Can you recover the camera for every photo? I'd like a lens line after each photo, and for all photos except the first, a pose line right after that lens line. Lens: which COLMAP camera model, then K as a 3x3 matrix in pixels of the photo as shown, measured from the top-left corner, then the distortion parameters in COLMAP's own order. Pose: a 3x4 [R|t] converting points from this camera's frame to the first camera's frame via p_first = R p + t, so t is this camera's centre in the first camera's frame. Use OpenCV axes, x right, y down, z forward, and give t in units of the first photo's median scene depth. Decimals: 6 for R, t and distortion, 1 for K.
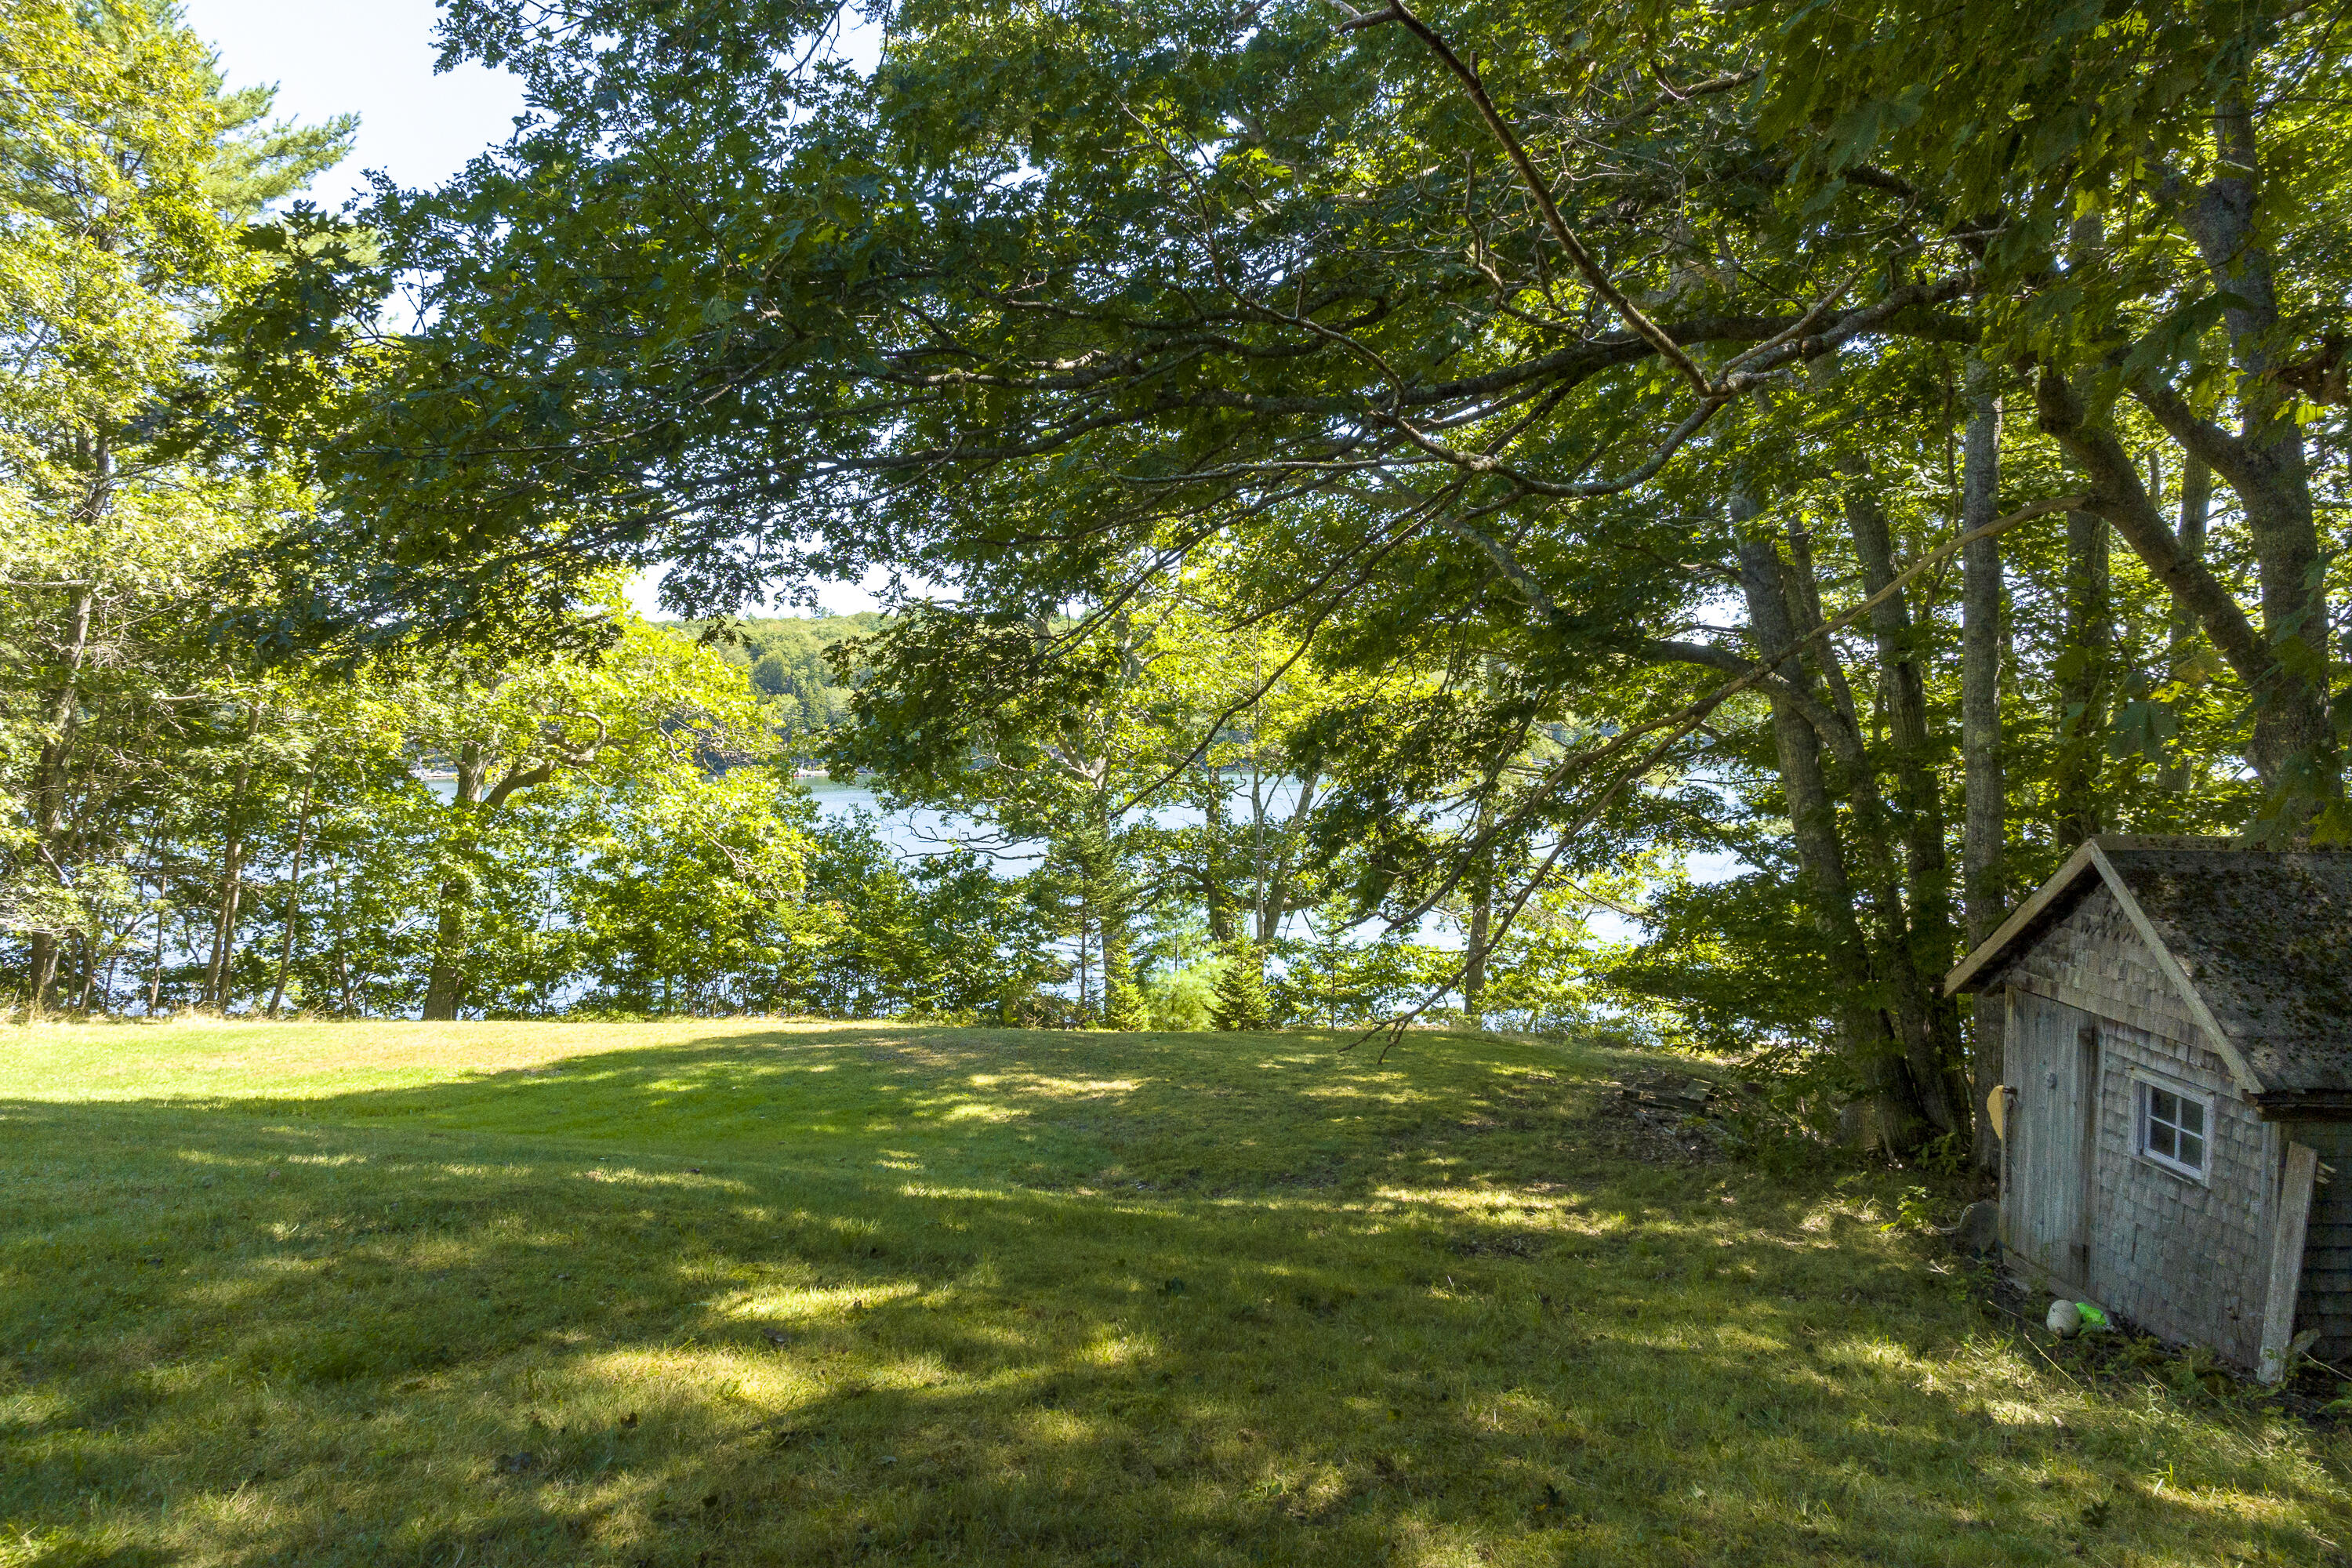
lens RADIAL K [[1605.3, 0, 1172.0], [0, 1605.3, 772.9], [0, 0, 1]] dist [-0.002692, -0.000971]
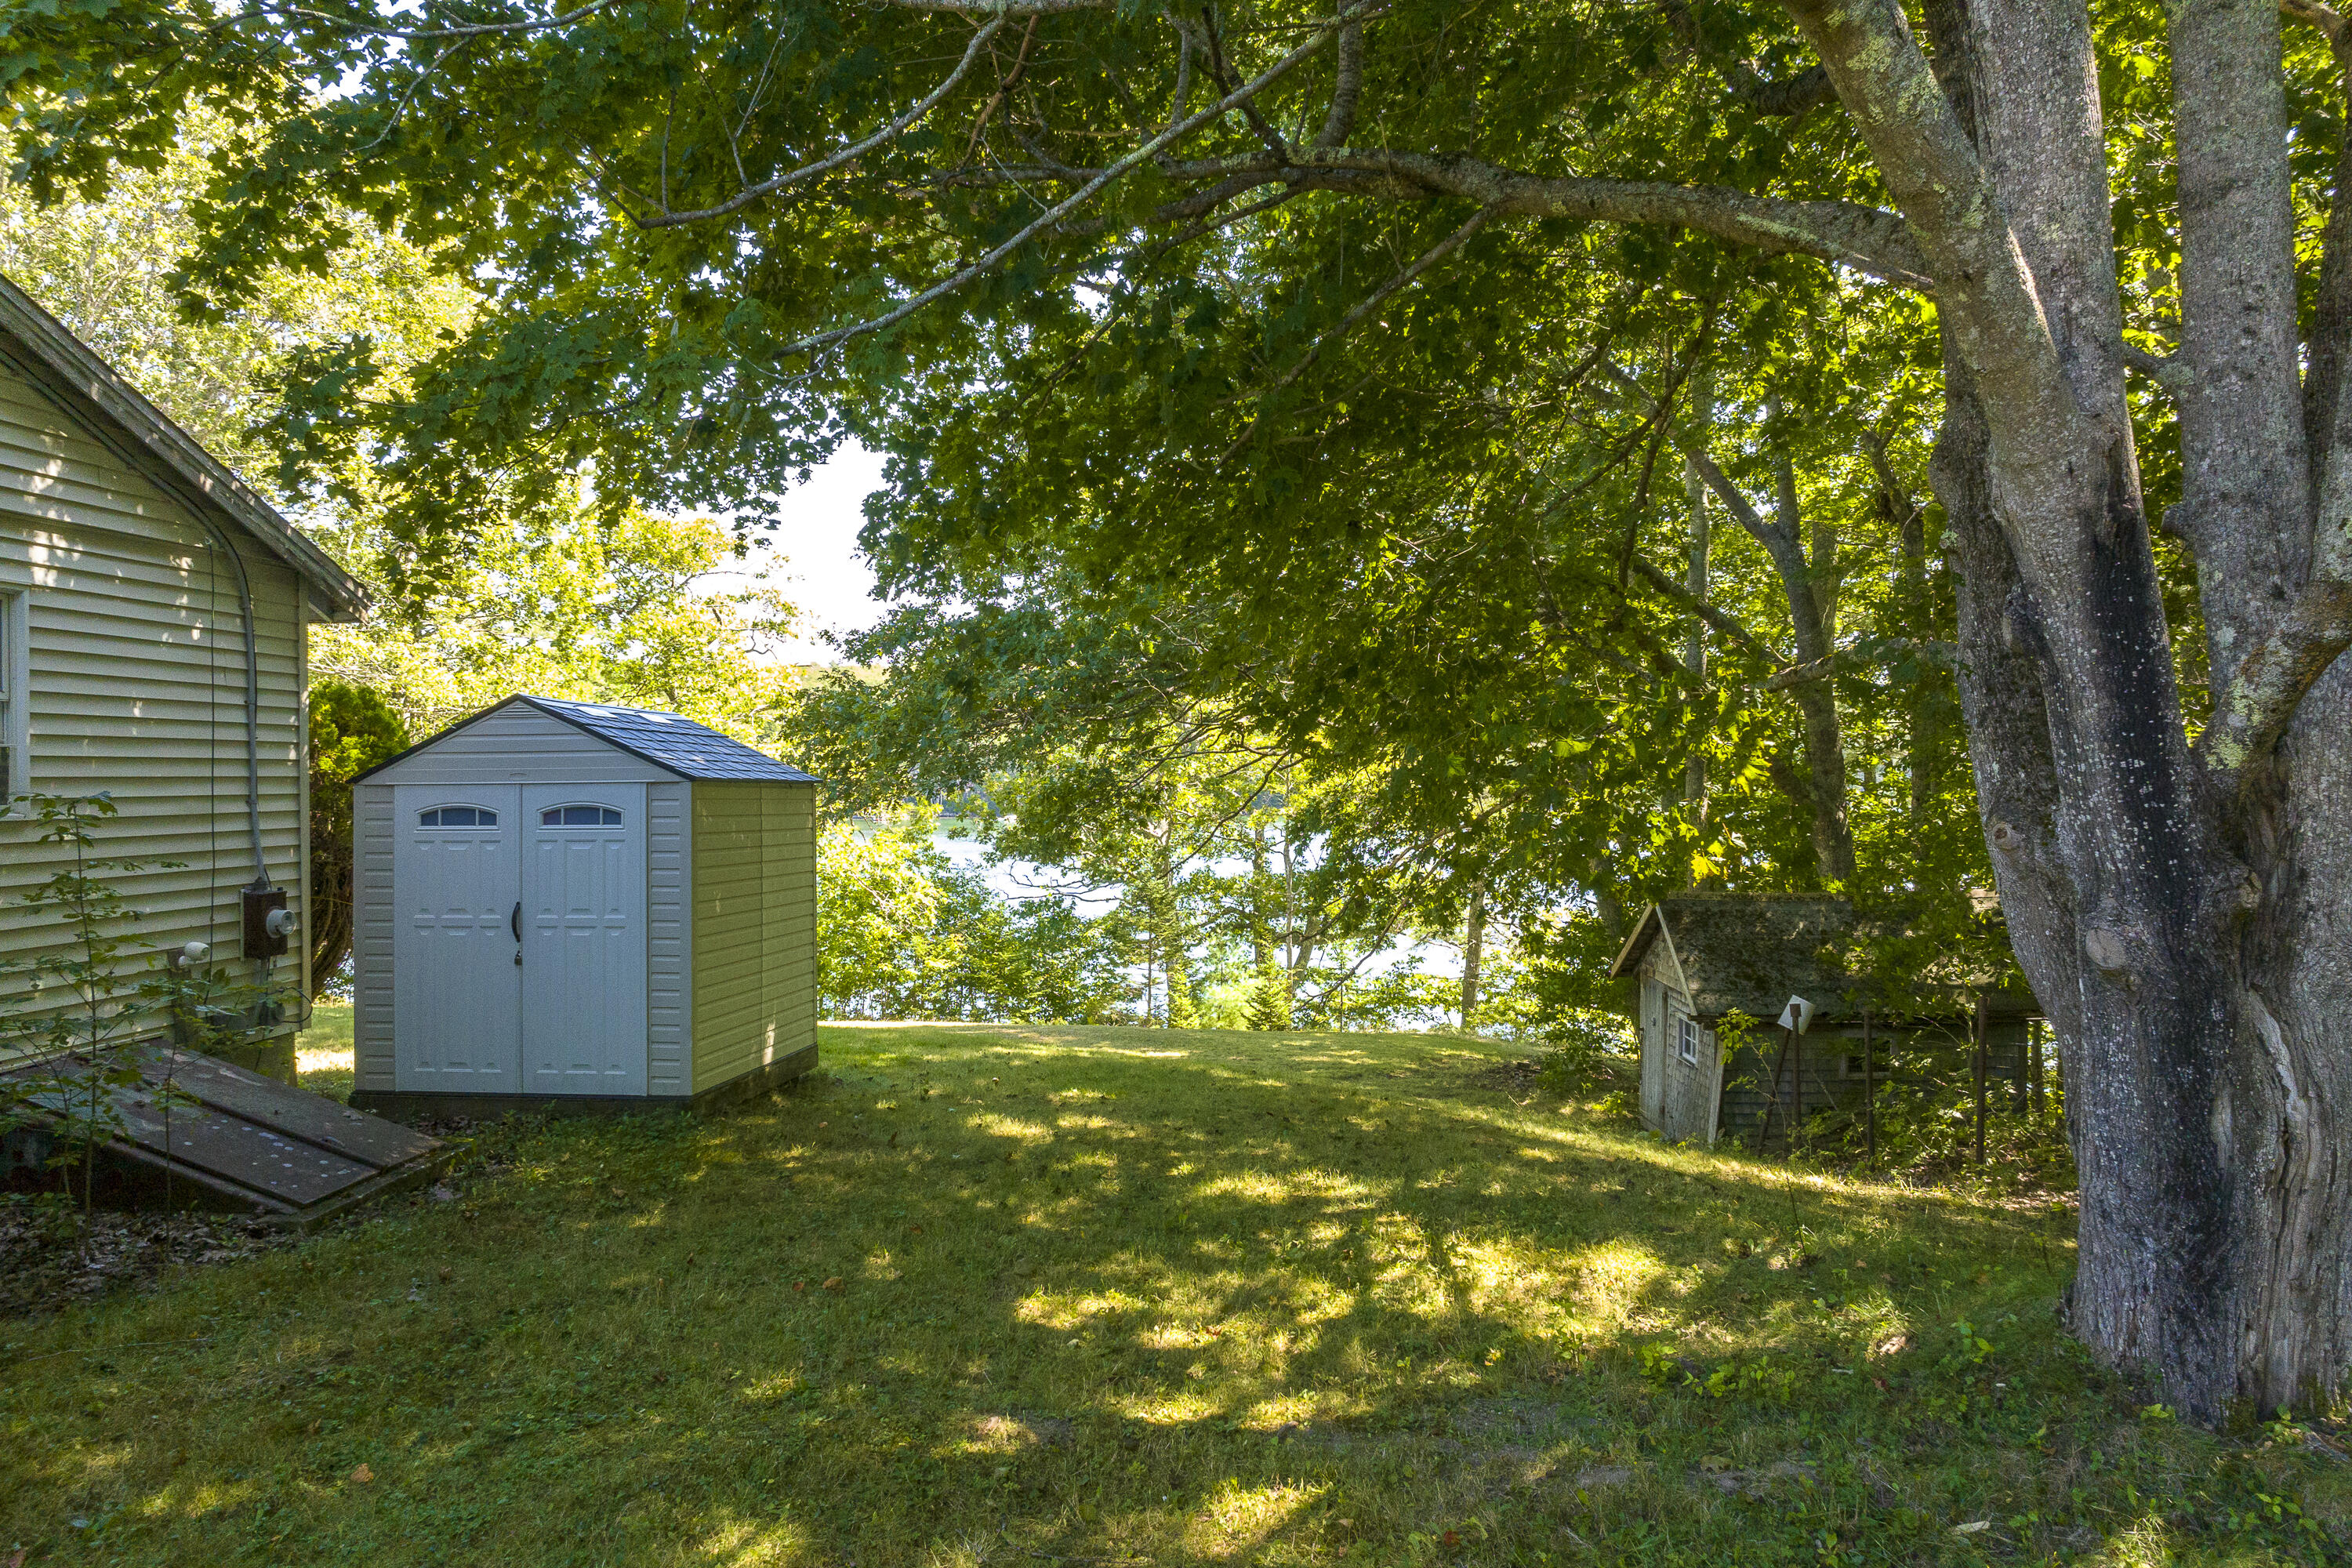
lens RADIAL K [[1605.3, 0, 1172.0], [0, 1605.3, 772.9], [0, 0, 1]] dist [-0.002692, -0.000971]
pose [[0.999060, -0.000714, -0.043338, 0.015854], [-0.000392, 0.999675, -0.025507, -0.014909], [0.043342, 0.025500, 0.998735, -0.252907]]
